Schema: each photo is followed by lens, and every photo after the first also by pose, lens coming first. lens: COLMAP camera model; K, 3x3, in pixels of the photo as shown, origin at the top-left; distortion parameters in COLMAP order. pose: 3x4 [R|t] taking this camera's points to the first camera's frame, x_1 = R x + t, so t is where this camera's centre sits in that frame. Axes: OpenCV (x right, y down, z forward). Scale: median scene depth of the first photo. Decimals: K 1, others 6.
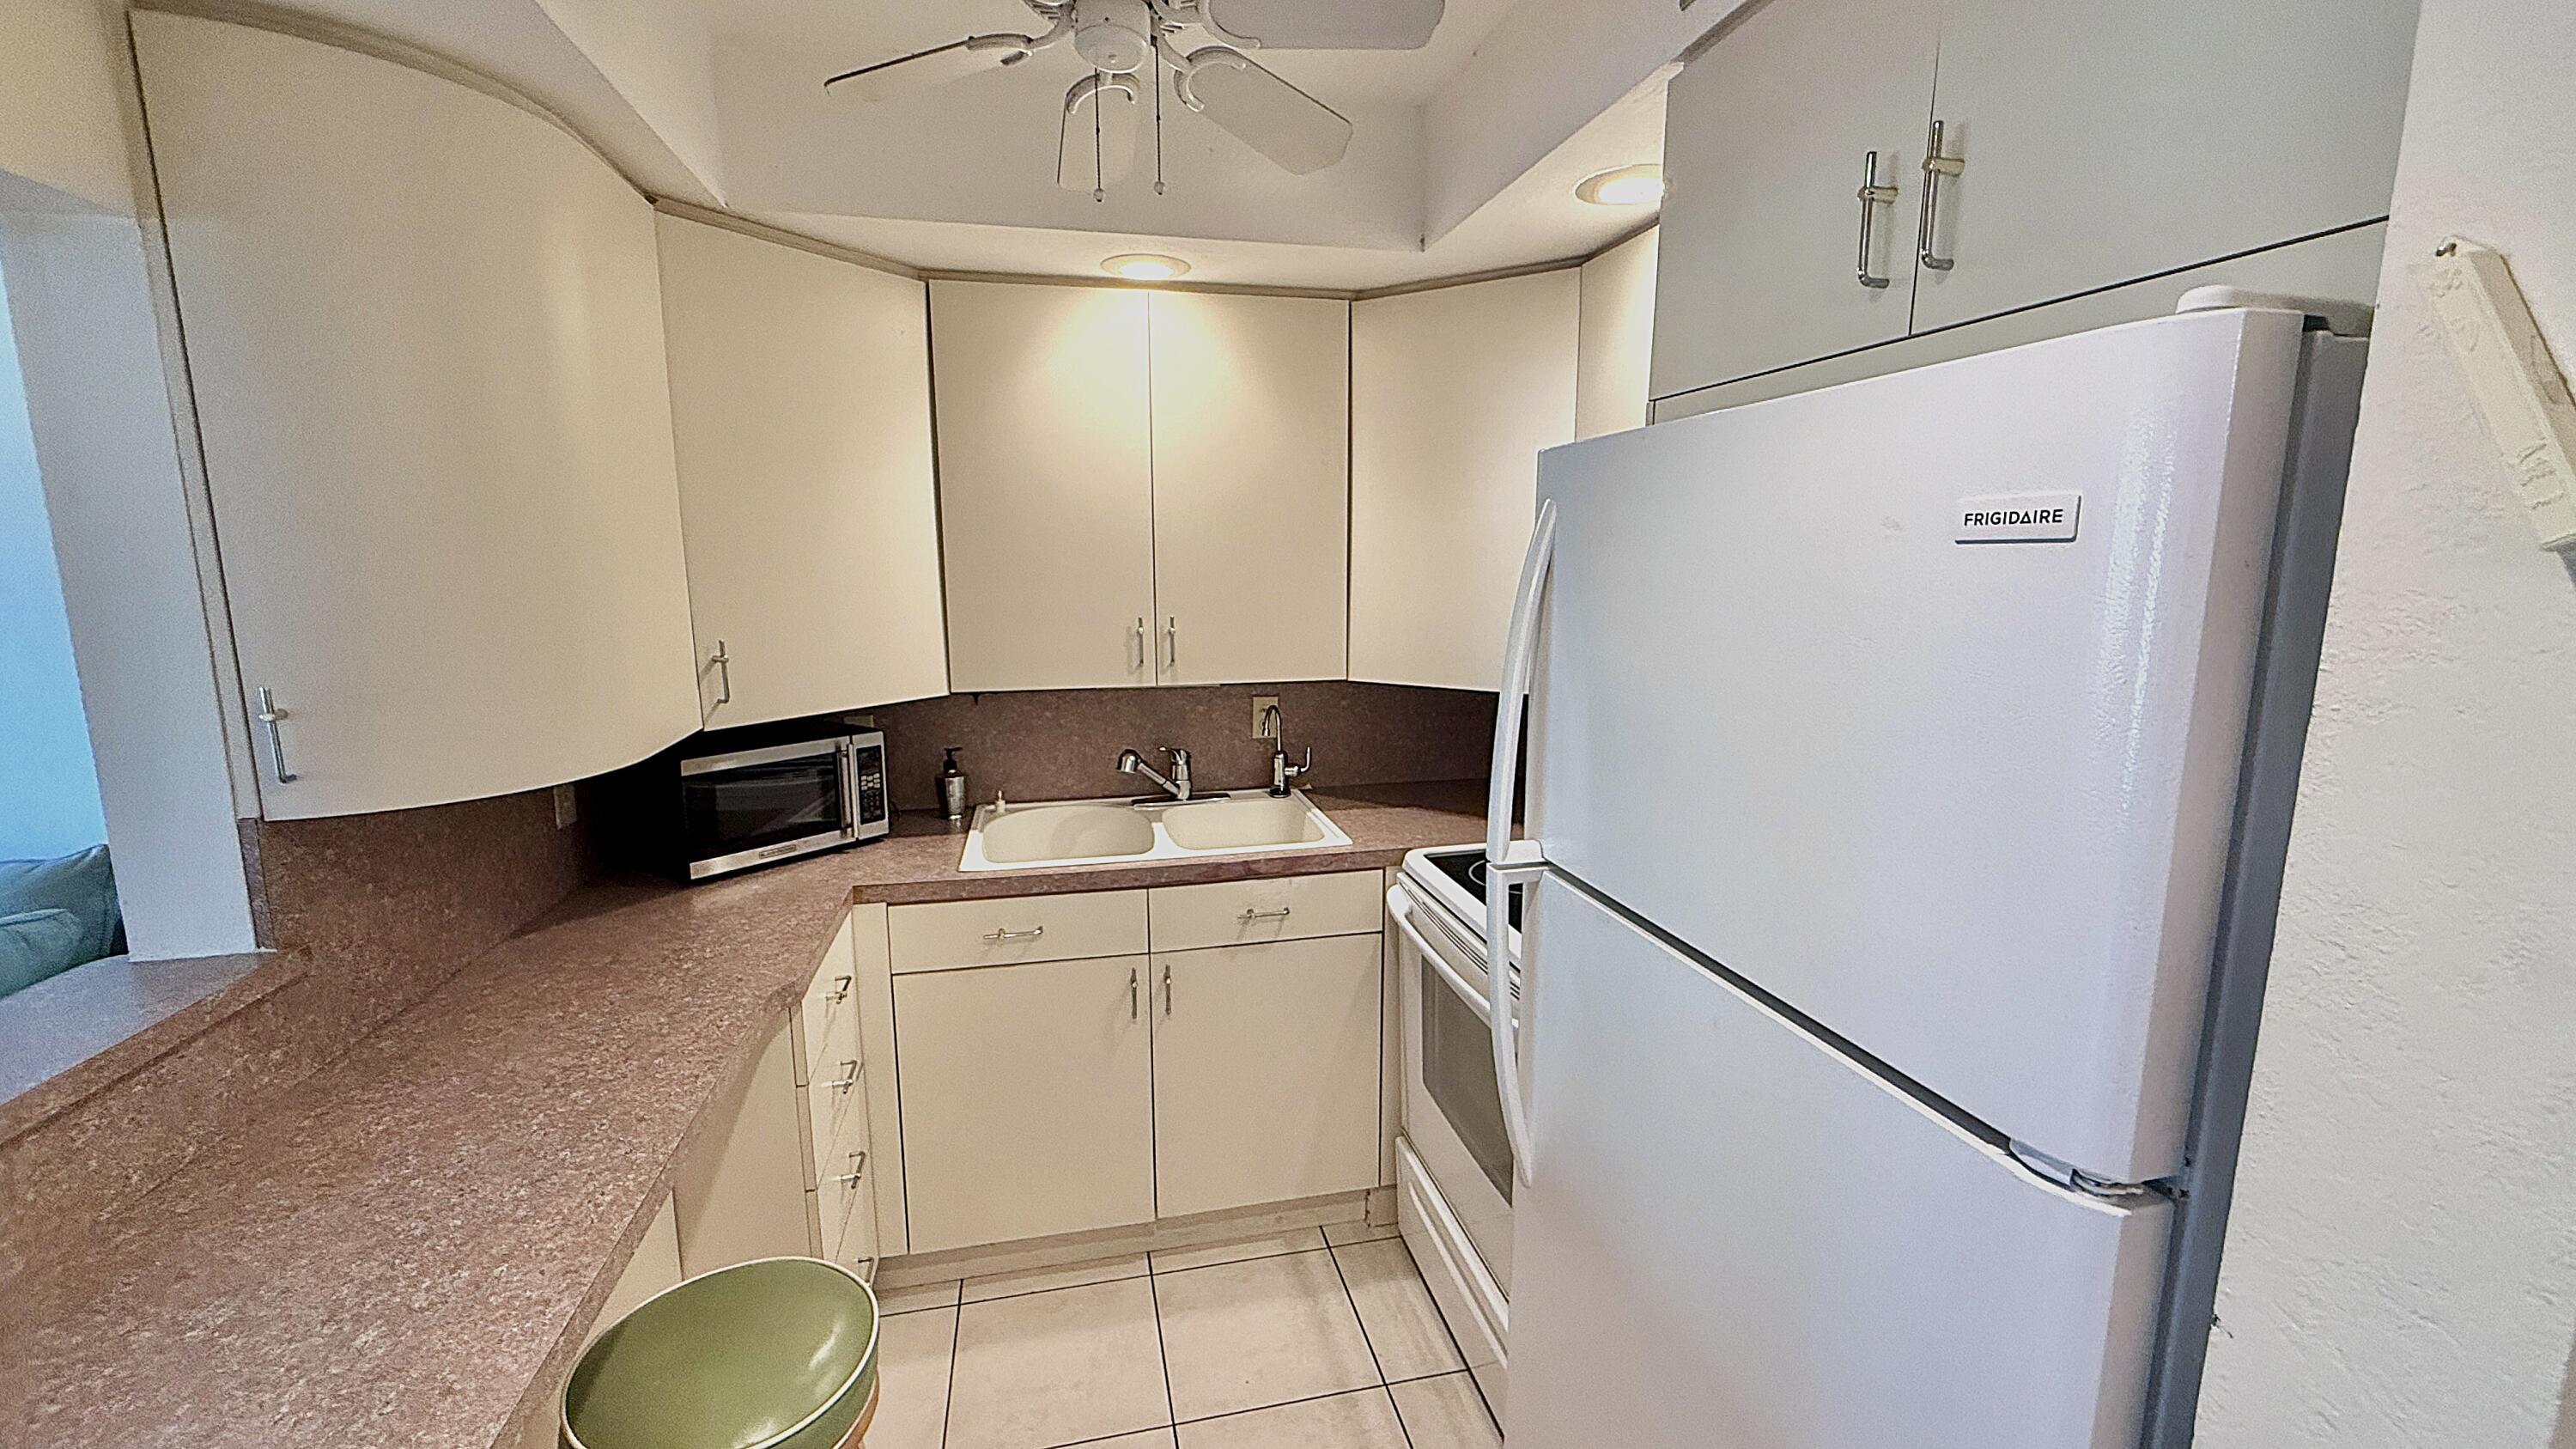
lens RADIAL K [[1022.5, 0, 1277.8], [0, 1022.5, 720.8], [0, 0, 1]] dist [-0.001576, 0.000478]
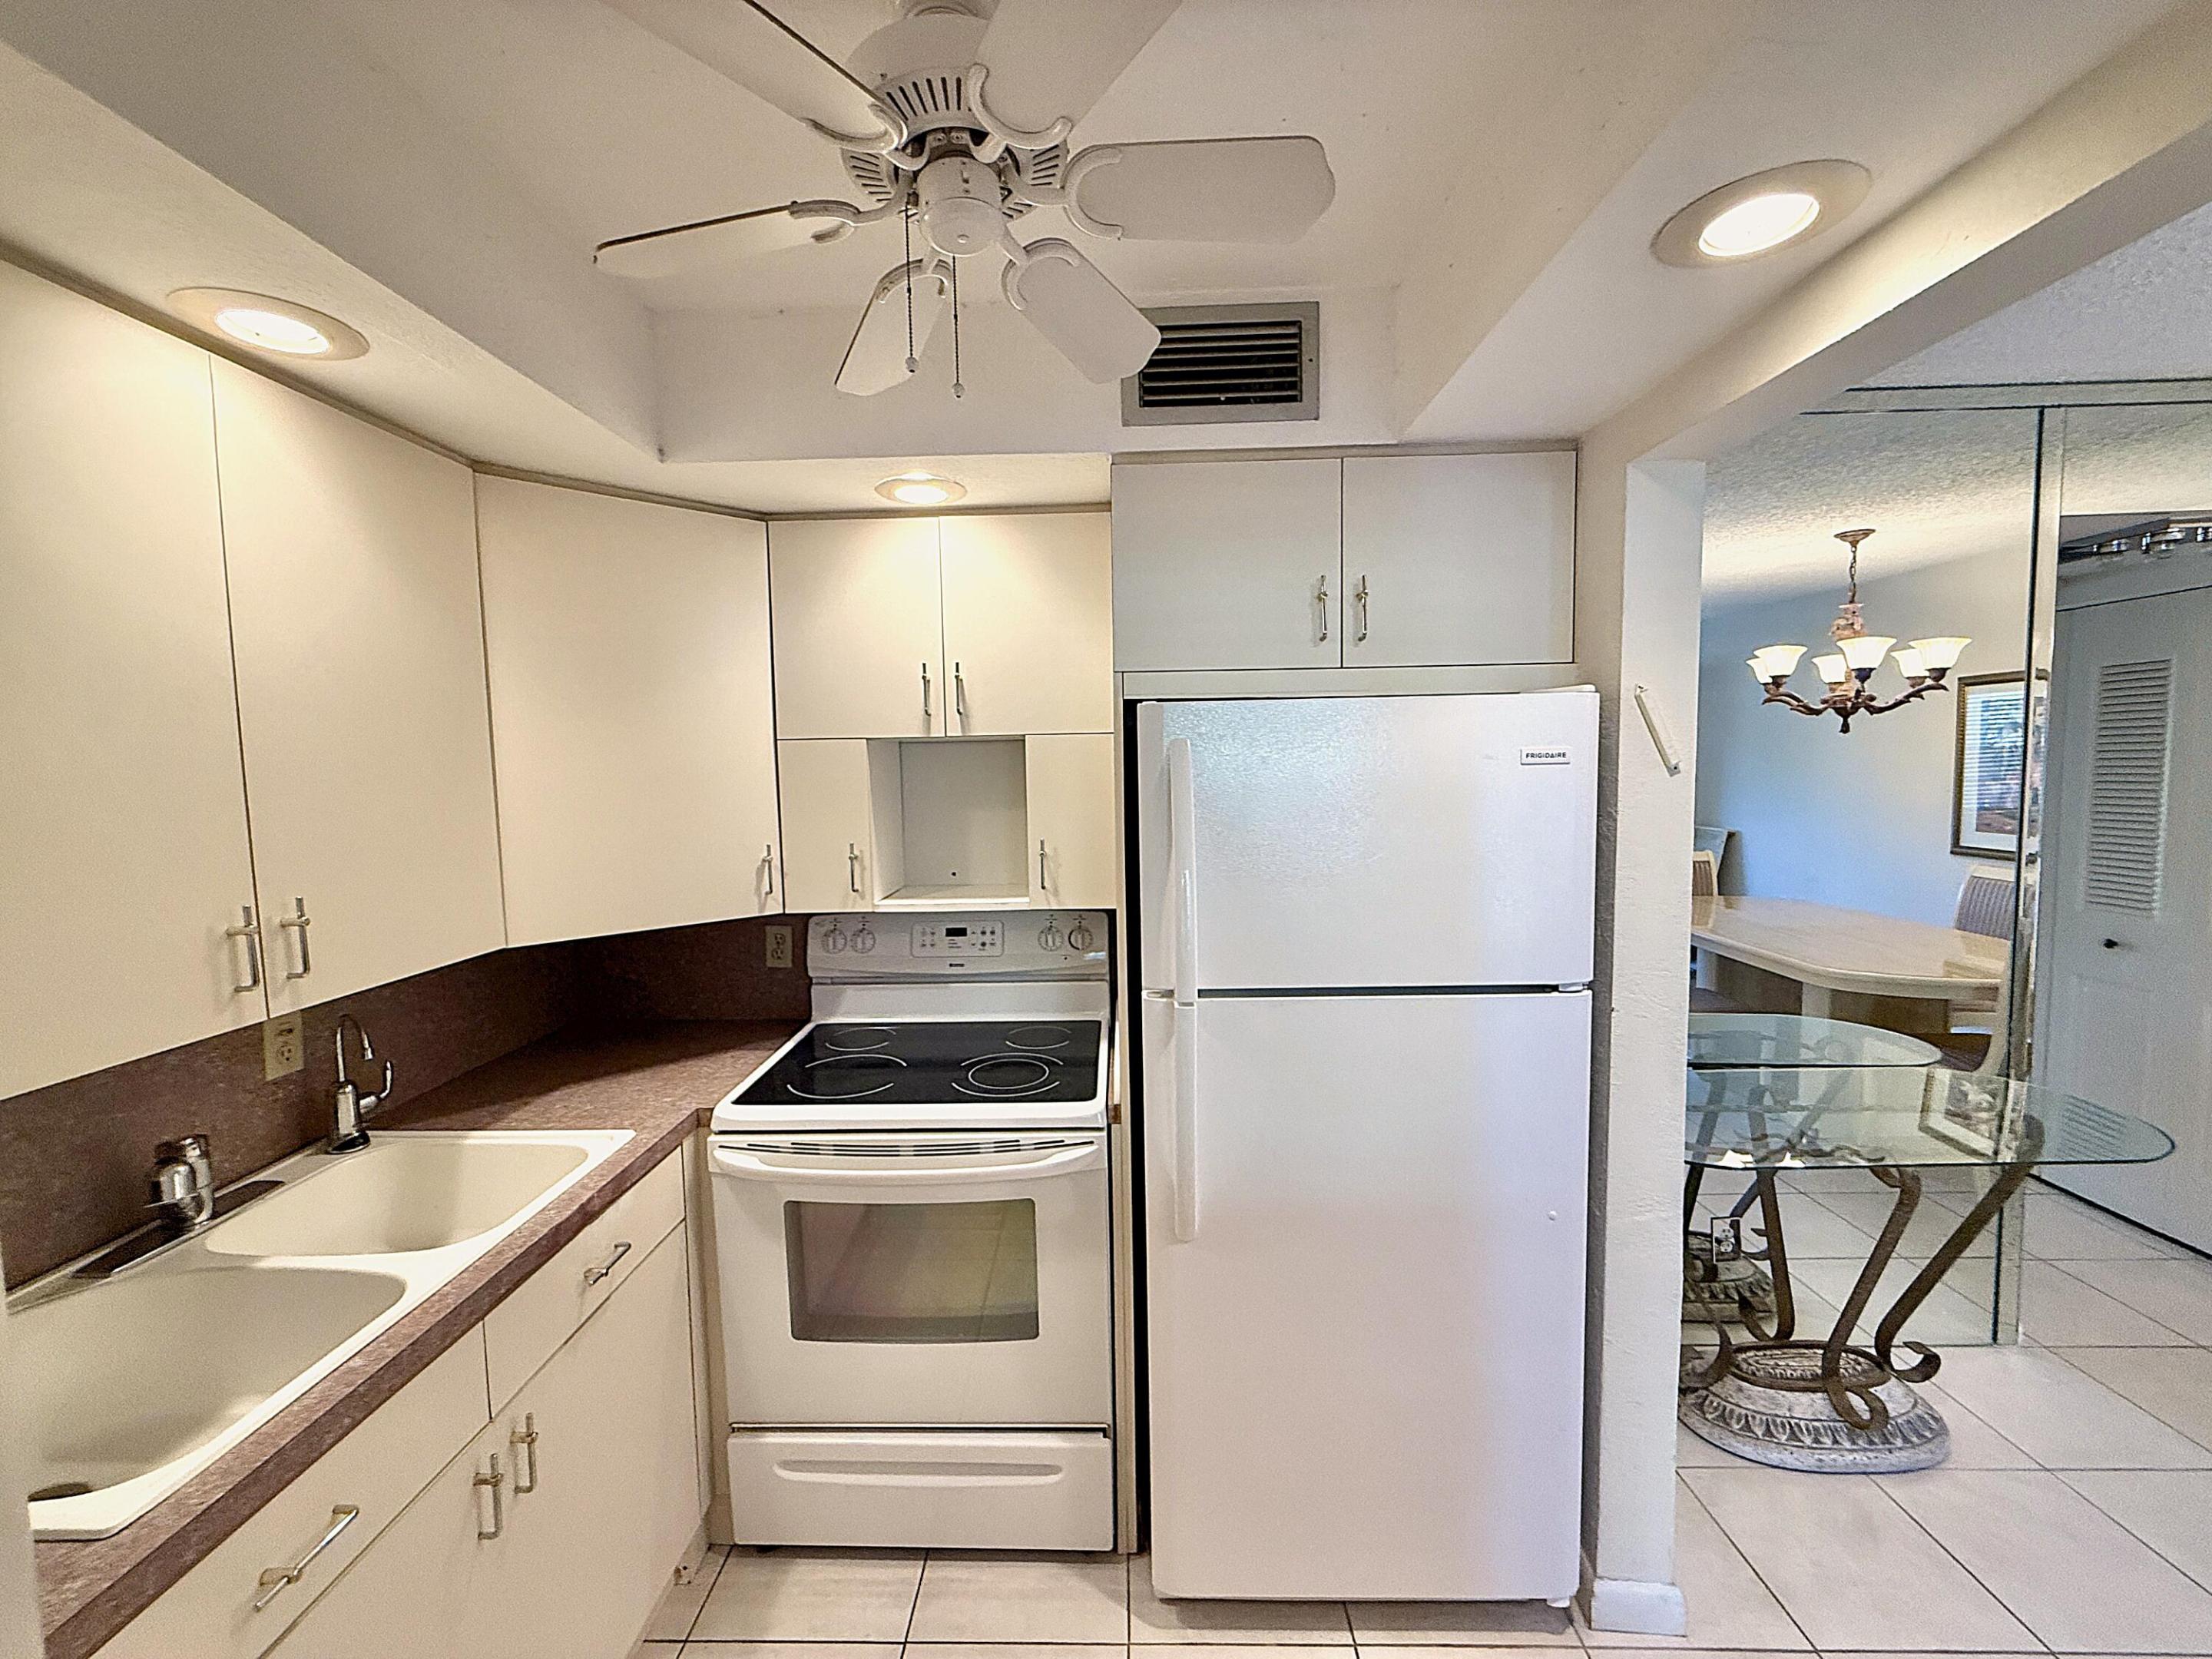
lens RADIAL K [[881.1, 0, 1095.5], [0, 881.1, 827.9], [0, 0, 1]] dist [-0.001727, 0.000783]
pose [[0.248087, -0.072012, 0.966057, -0.517340], [0.174313, 0.984275, 0.028606, -0.079587], [-0.952926, 0.161300, 0.256739, 0.438539]]
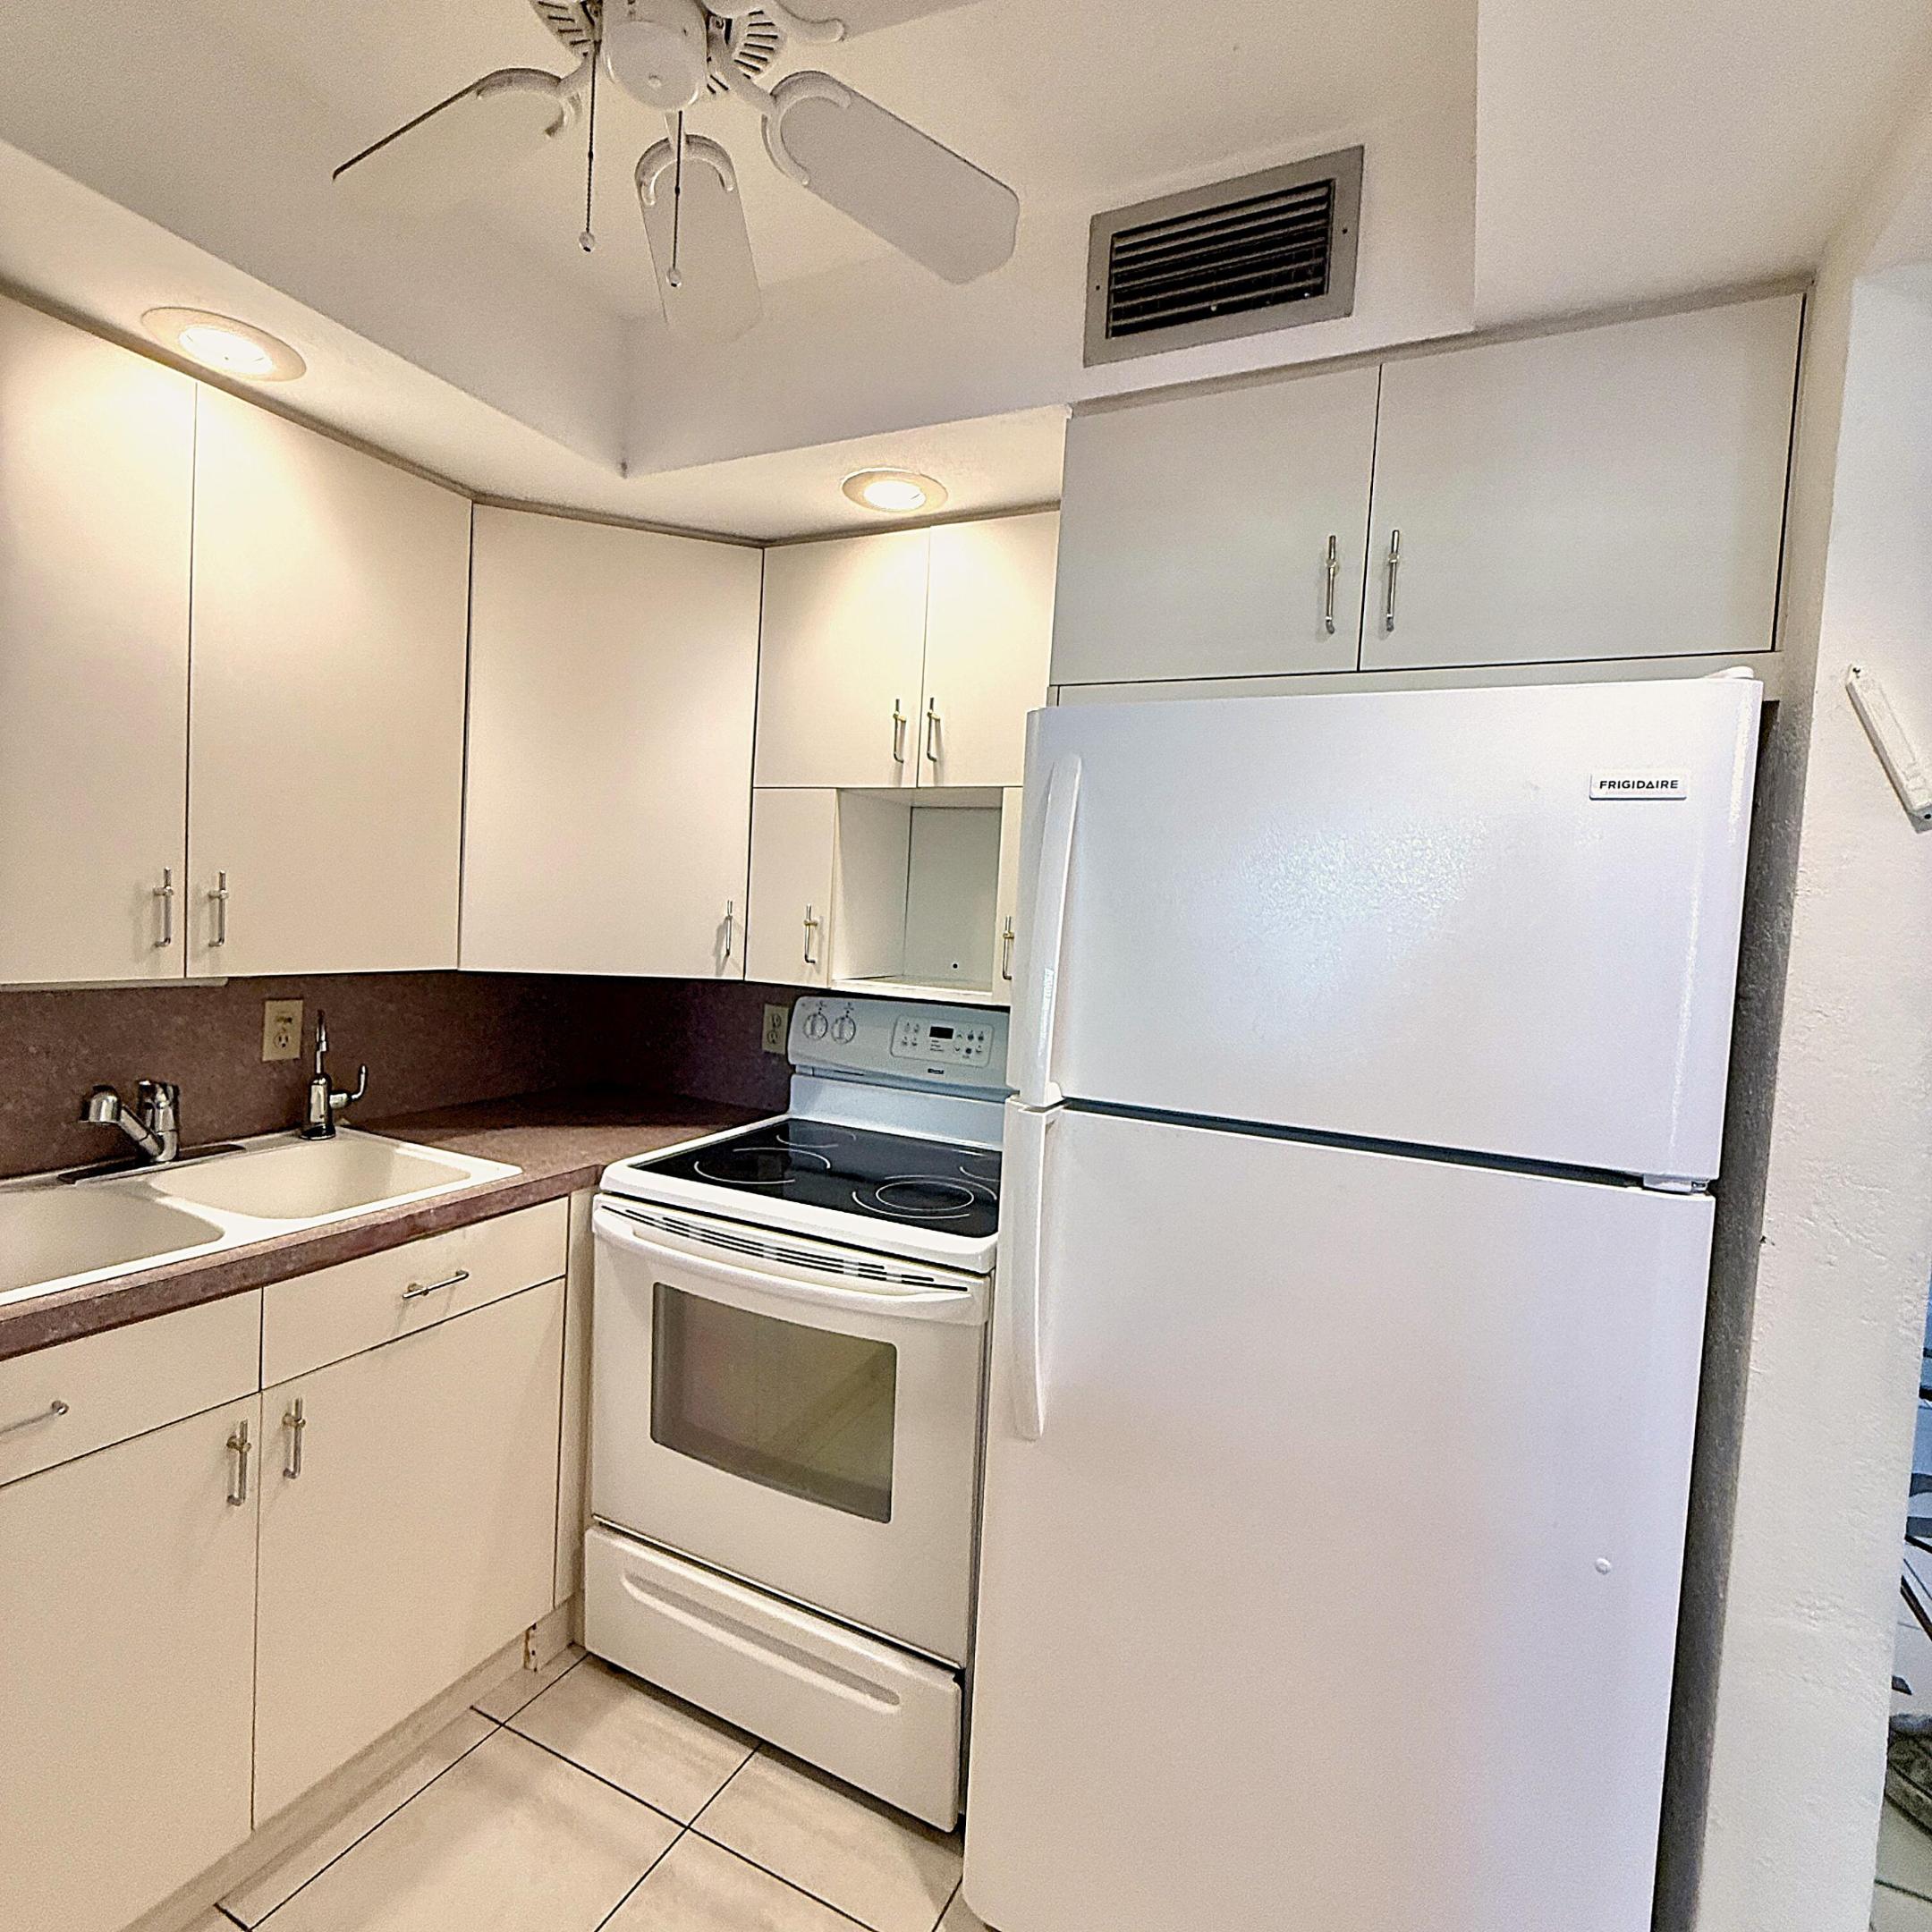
lens RADIAL K [[1024.8, 0, 966.9], [0, 1024.8, 961.3], [0, 0, 1]] dist [-0.002206, 0.001098]
pose [[0.623759, 0.000443, 0.781617, -0.340273], [0.069147, 0.996048, -0.055746, 0.027398], [-0.778552, 0.088818, 0.621263, 0.235784]]
